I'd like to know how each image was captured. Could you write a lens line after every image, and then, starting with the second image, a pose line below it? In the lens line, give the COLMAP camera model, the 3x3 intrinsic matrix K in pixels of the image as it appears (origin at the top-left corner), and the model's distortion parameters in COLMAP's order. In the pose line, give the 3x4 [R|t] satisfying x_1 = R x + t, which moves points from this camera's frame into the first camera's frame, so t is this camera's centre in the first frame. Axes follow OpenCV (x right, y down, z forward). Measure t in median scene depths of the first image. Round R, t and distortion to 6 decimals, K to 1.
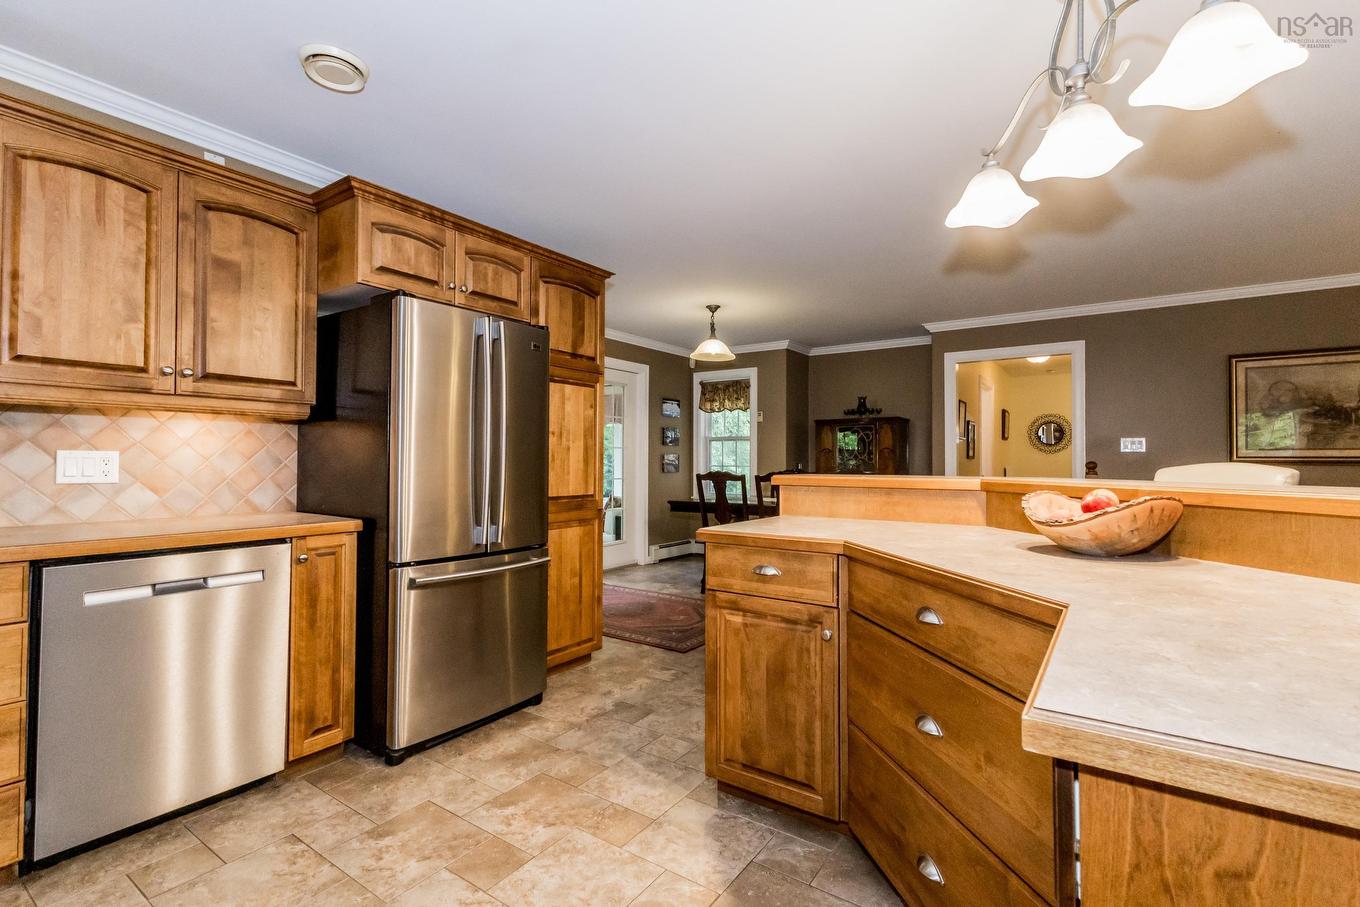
lens RADIAL K [[624.8, 0, 678.8], [0, 624.8, 452.2], [0, 0, 1]] dist [0.001080, 0.002234]
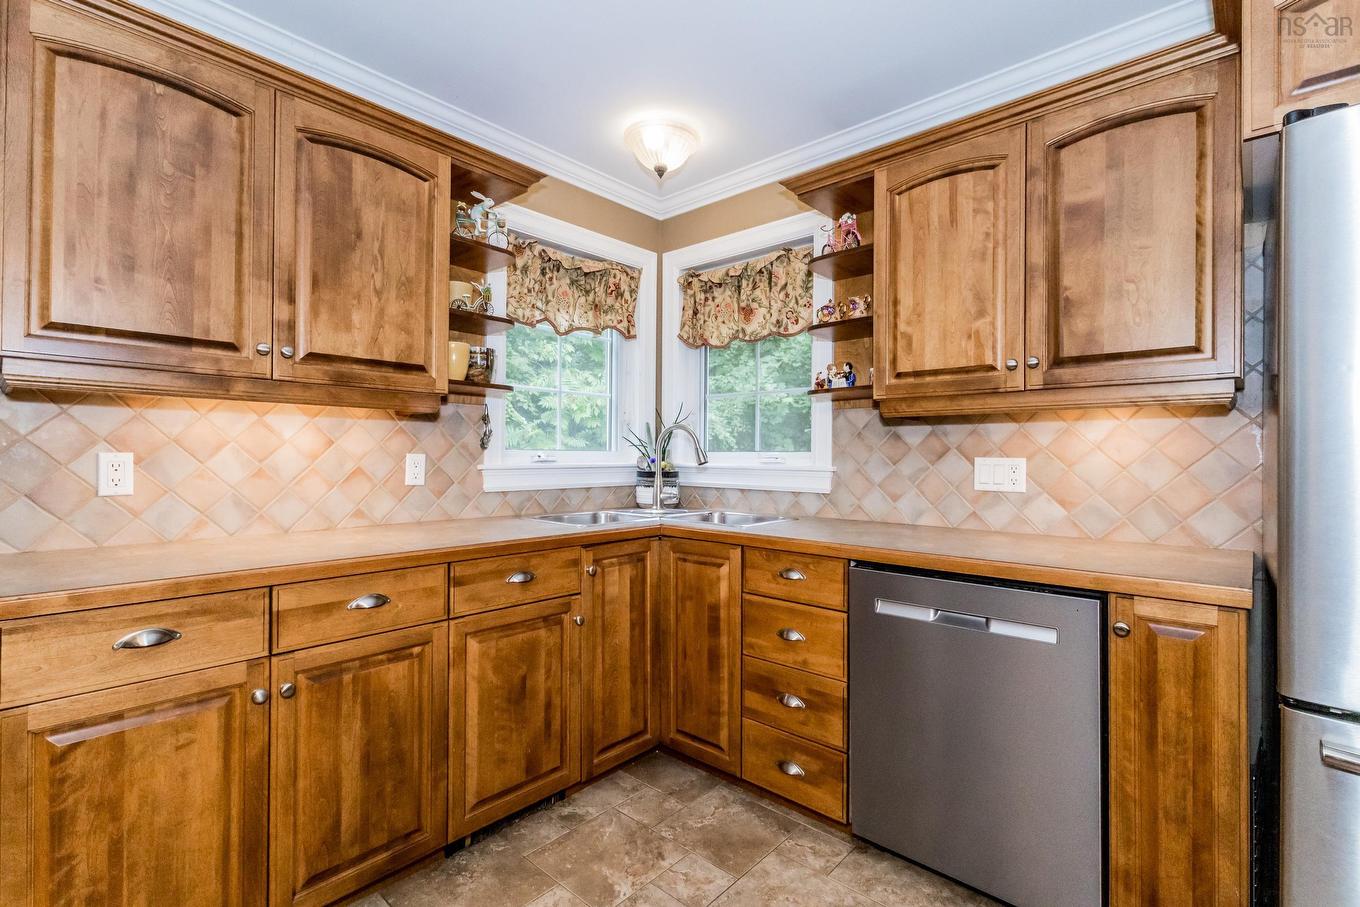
lens RADIAL K [[624.8, 0, 678.8], [0, 624.8, 452.2], [0, 0, 1]] dist [0.001080, 0.002234]
pose [[-0.124678, -0.010739, -0.992139, 0.056763], [0.008480, 0.999893, -0.011888, -0.002817], [0.992161, -0.009896, -0.124574, 0.458635]]
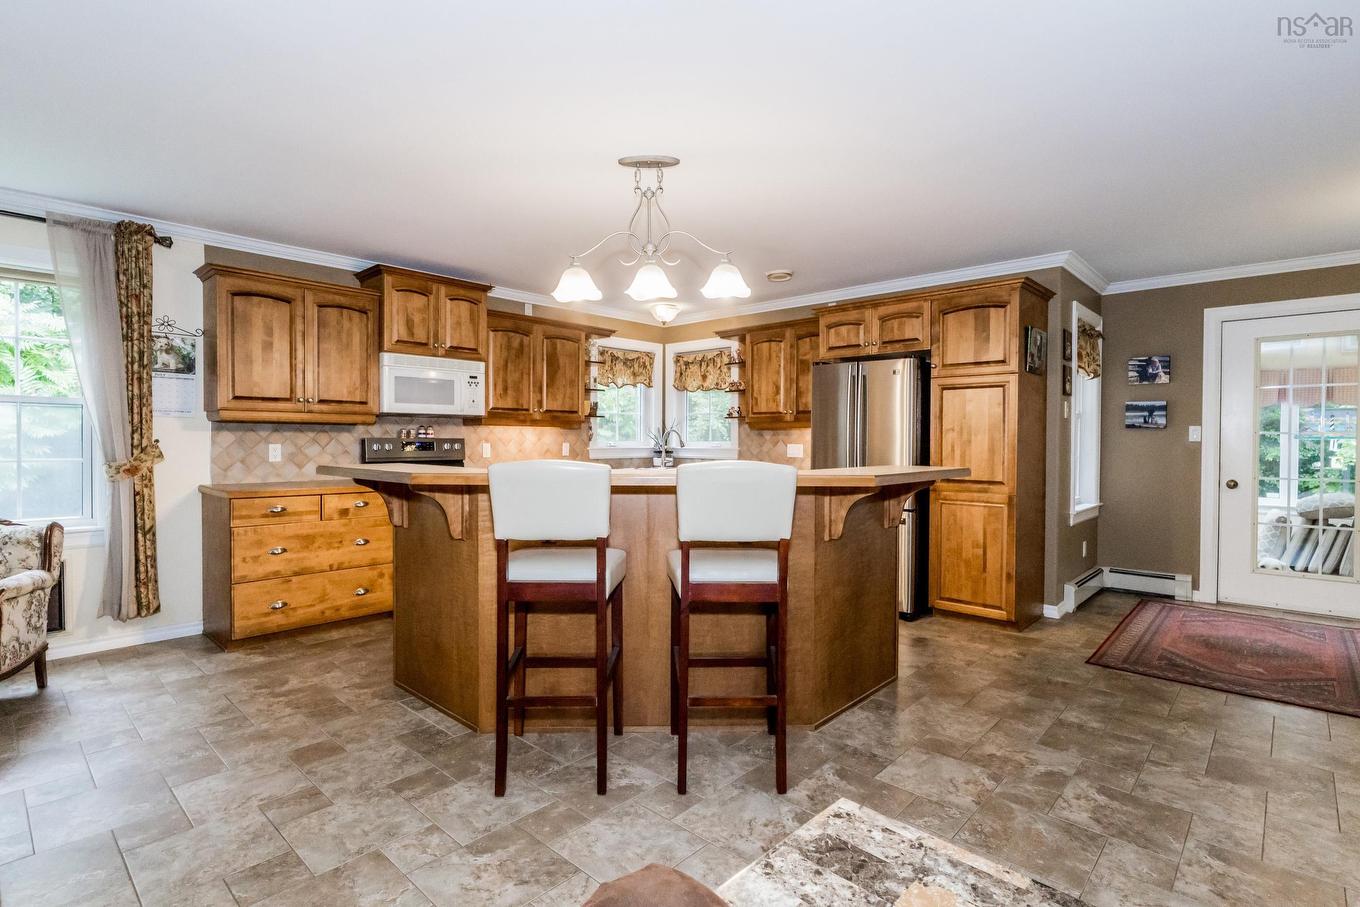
lens RADIAL K [[658.0, 0, 680.0], [0, 658.0, 453.5], [0, 0, 1]] dist [-0.003039, 0.001690]
pose [[-0.136487, 0.017107, -0.990494, 1.263482], [0.010283, 0.999821, 0.015851, -0.009126], [0.990589, -0.008022, -0.136638, 0.659811]]
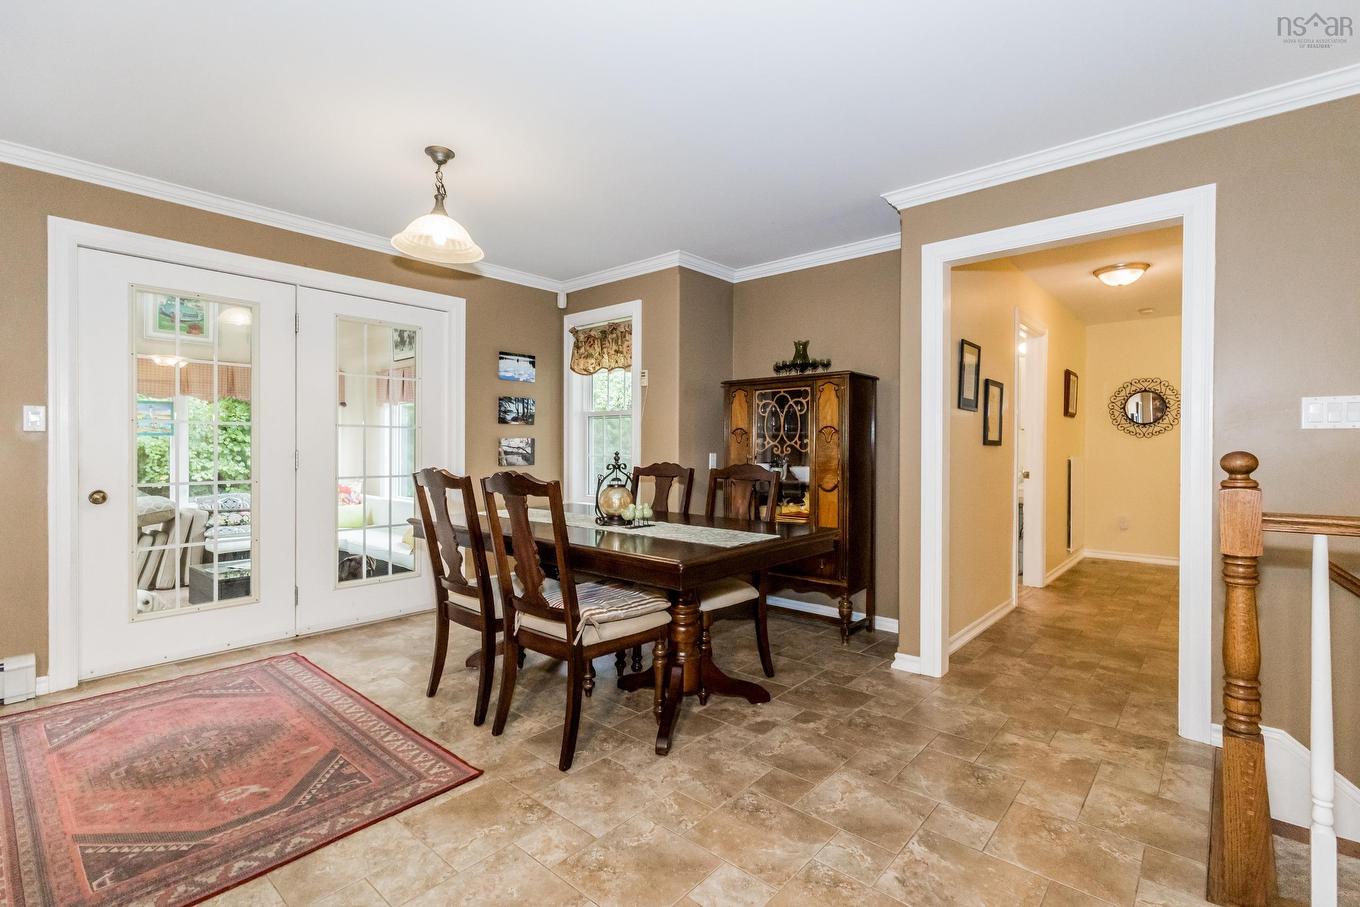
lens RADIAL K [[624.8, 0, 678.8], [0, 624.8, 452.2], [0, 0, 1]] dist [0.001080, 0.002234]
pose [[0.993779, 0.002059, -0.111351, 0.544589], [0.000265, 0.999782, 0.020854, 0.010693], [0.111370, -0.020754, 0.993562, 0.872274]]
